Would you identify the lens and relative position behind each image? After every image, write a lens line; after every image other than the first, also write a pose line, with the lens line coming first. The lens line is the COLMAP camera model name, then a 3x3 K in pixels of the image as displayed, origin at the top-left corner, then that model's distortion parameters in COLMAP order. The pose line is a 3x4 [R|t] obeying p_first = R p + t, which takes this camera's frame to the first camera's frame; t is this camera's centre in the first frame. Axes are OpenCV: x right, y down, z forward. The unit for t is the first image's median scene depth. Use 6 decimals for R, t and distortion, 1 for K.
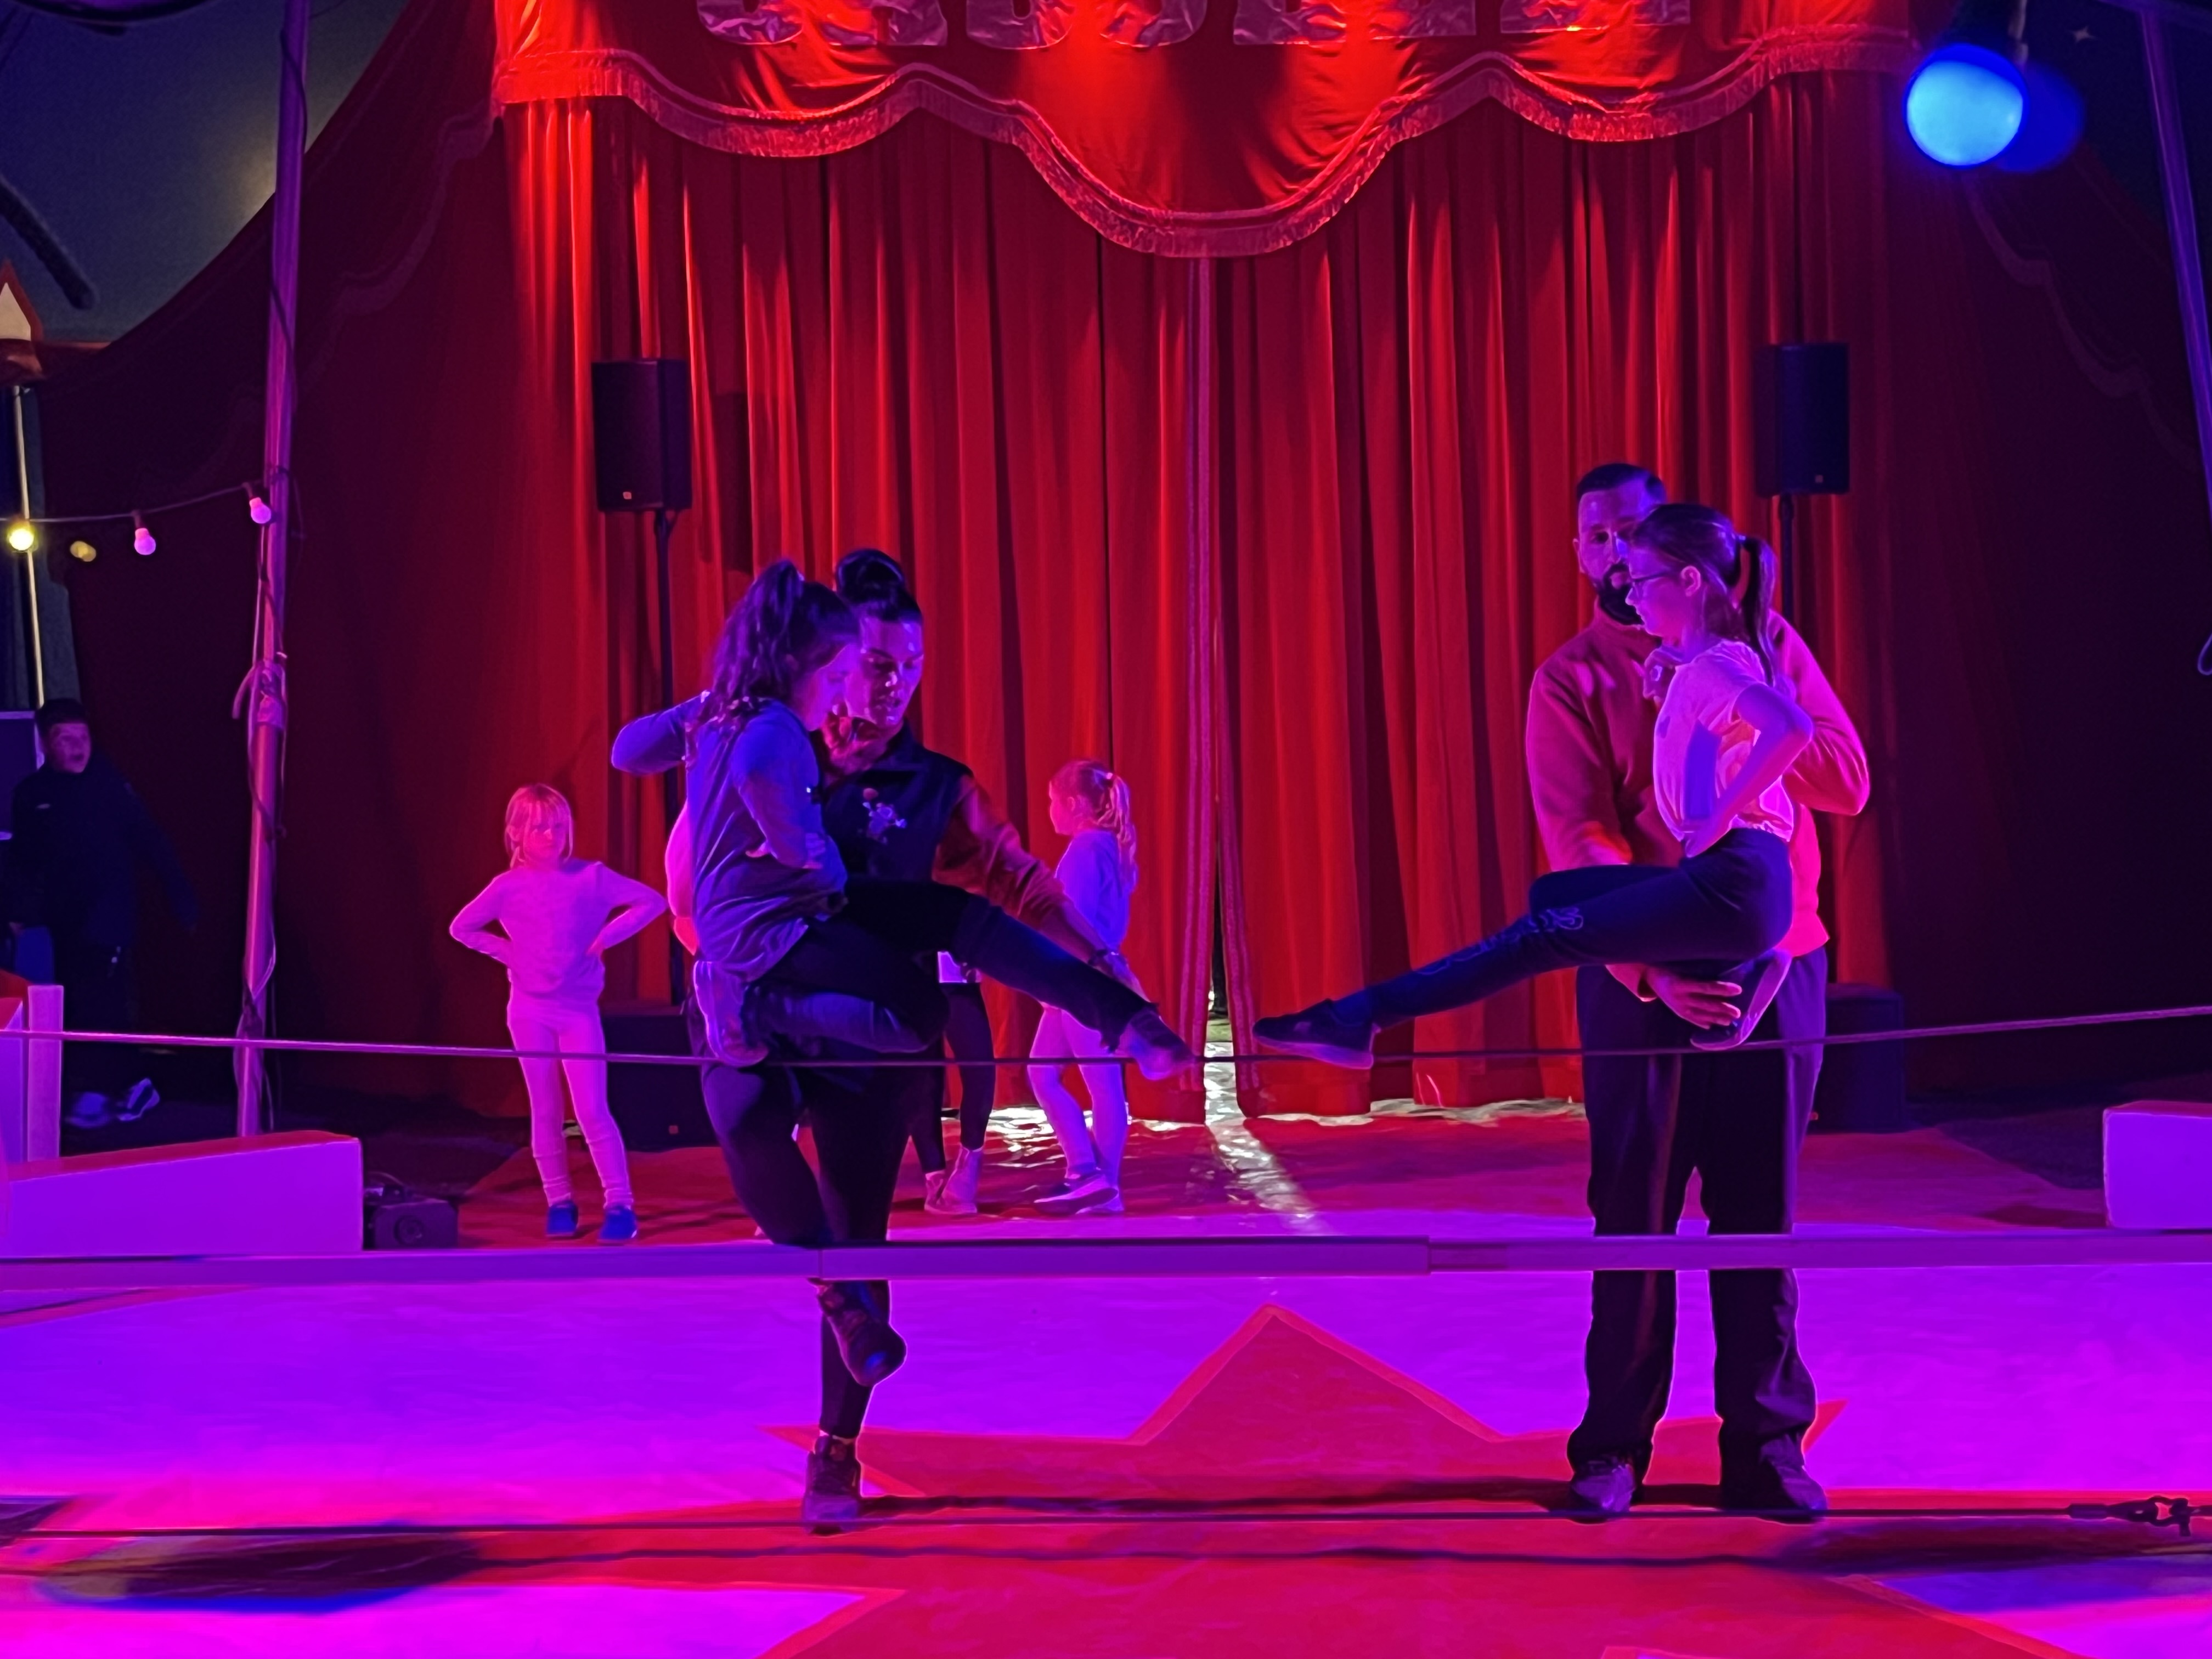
lens RADIAL K [[3631.3, 0, 1097.1], [0, 3631.3, 831.0], [0, 0, 1]] dist [0.009606, 0.000000]
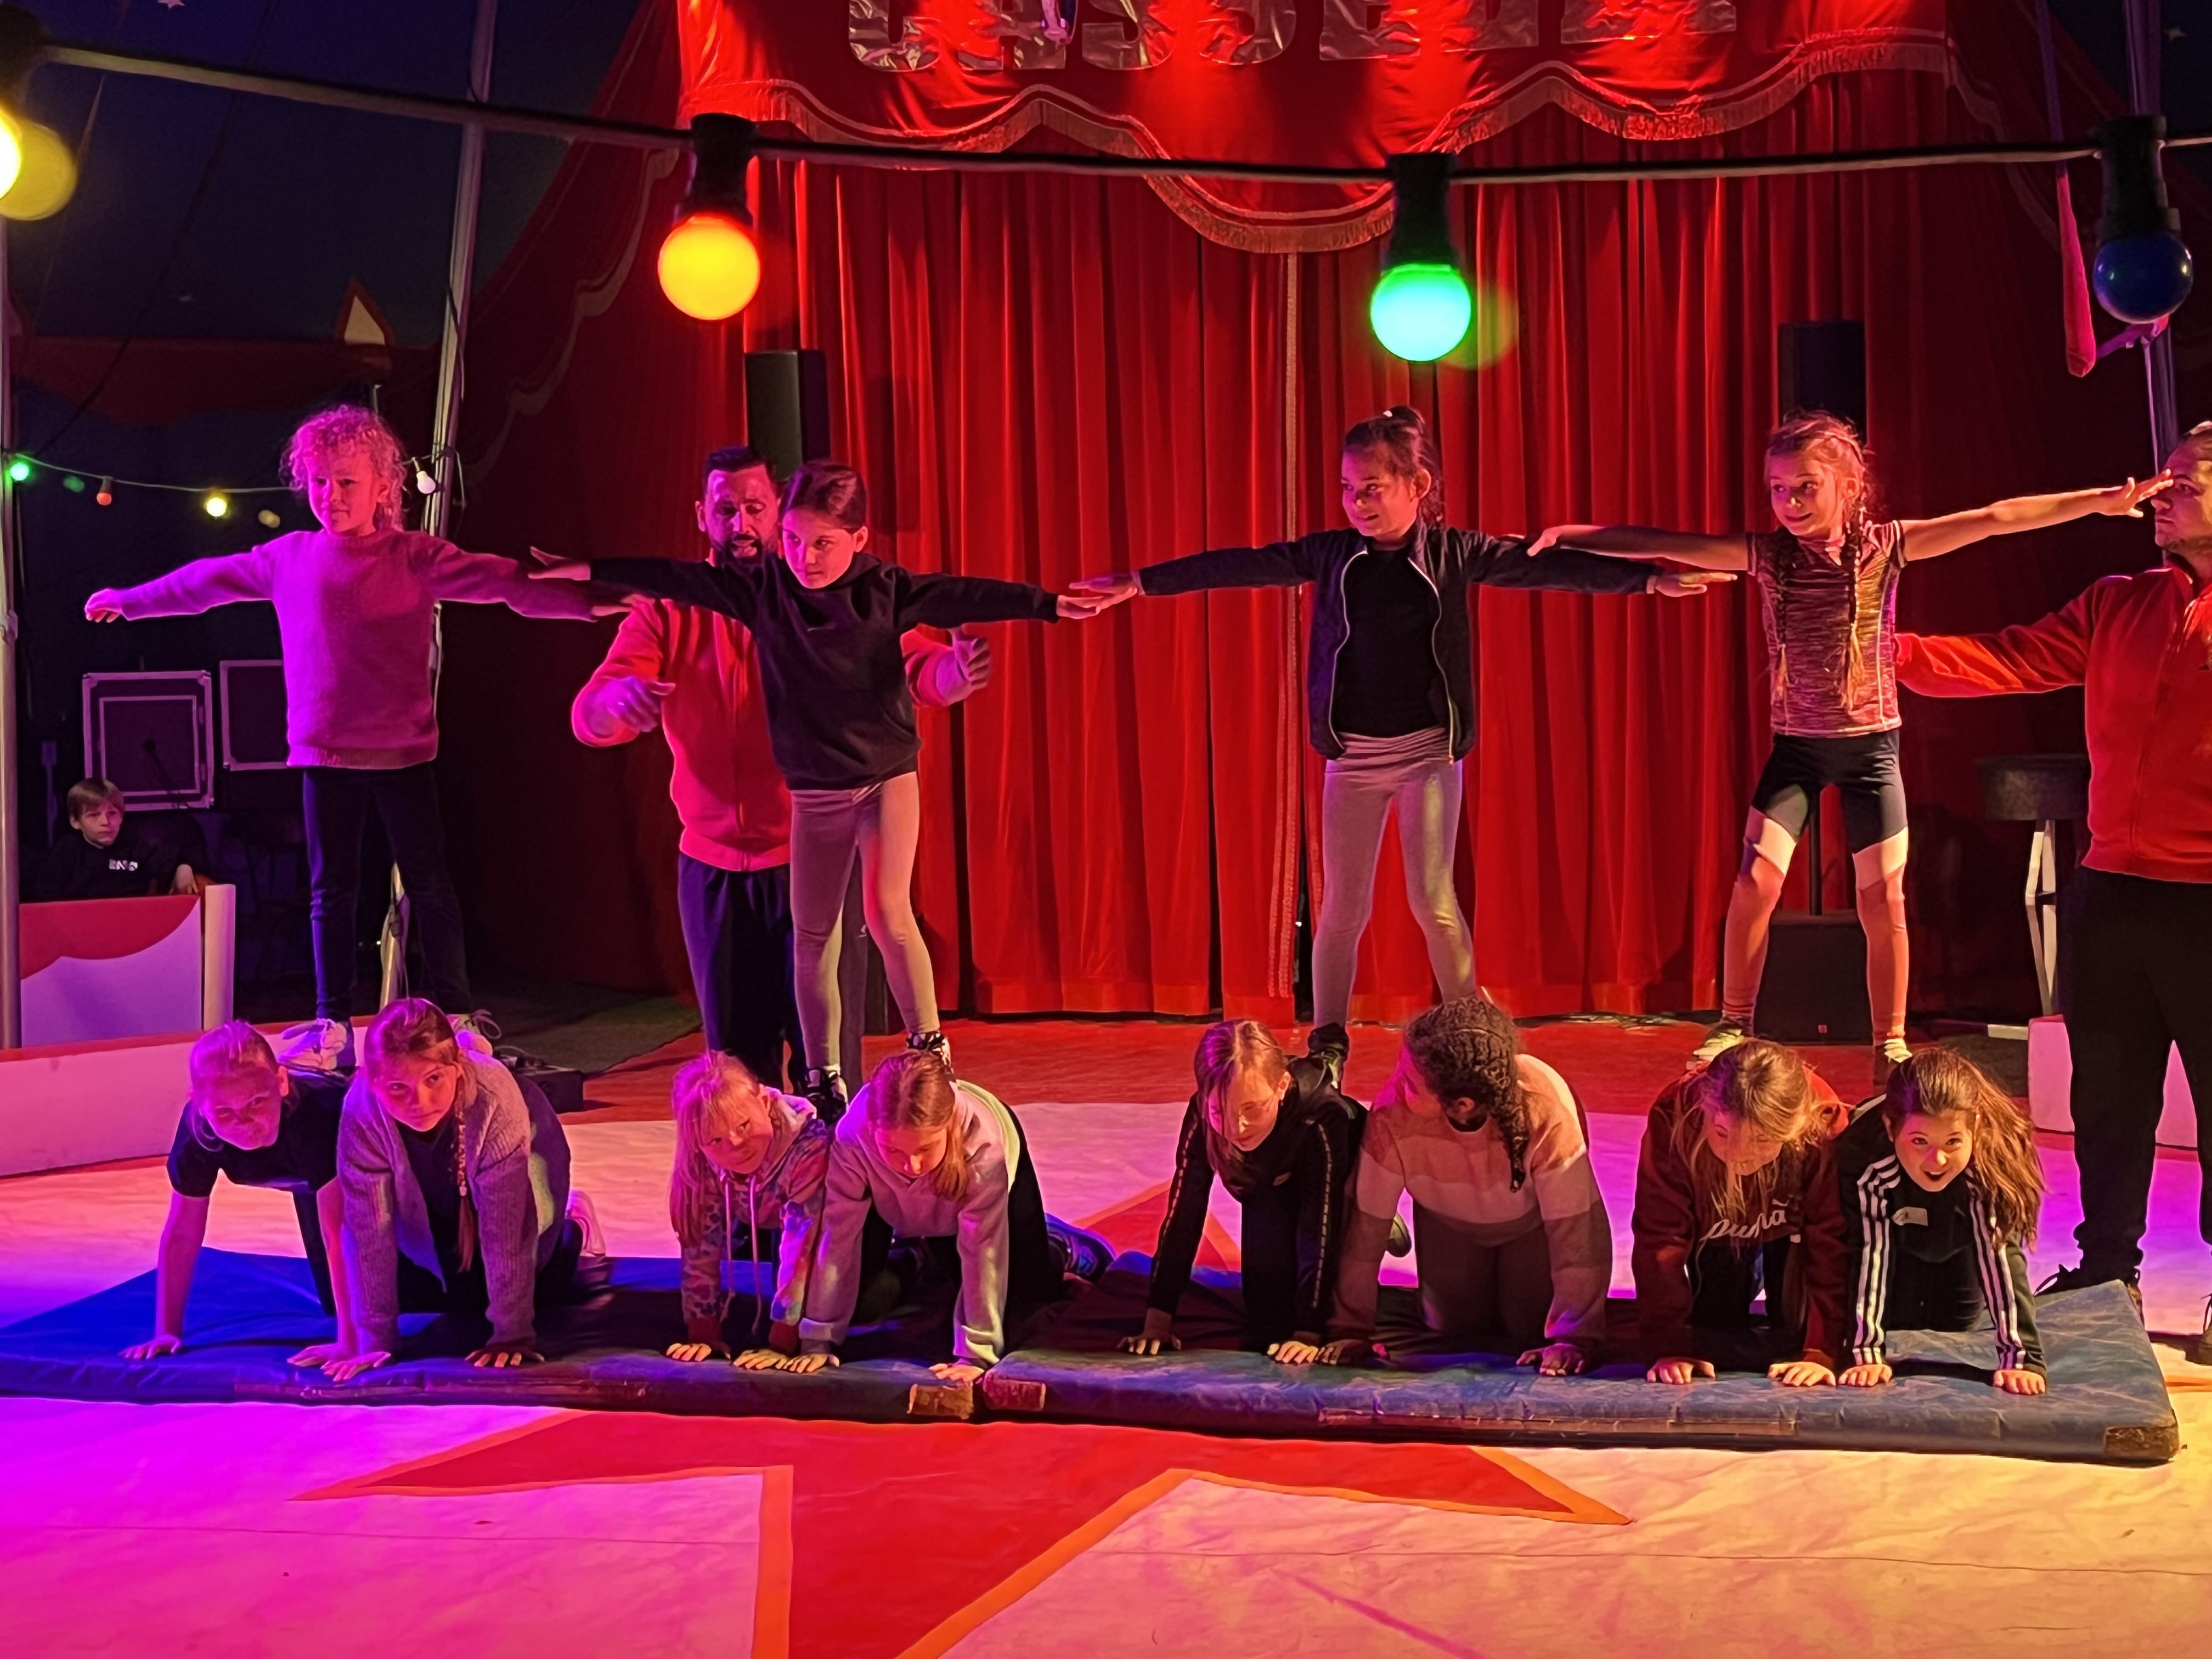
lens RADIAL K [[3162.7, 0, 1218.0], [0, 3162.7, 880.6], [0, 0, 1]] dist [0.001593, 0.000000]
pose [[0.988485, 0.011902, -0.150851, 0.156989], [-0.007119, 0.999456, 0.032209, 0.004572], [0.151152, -0.030764, 0.988032, 0.025975]]
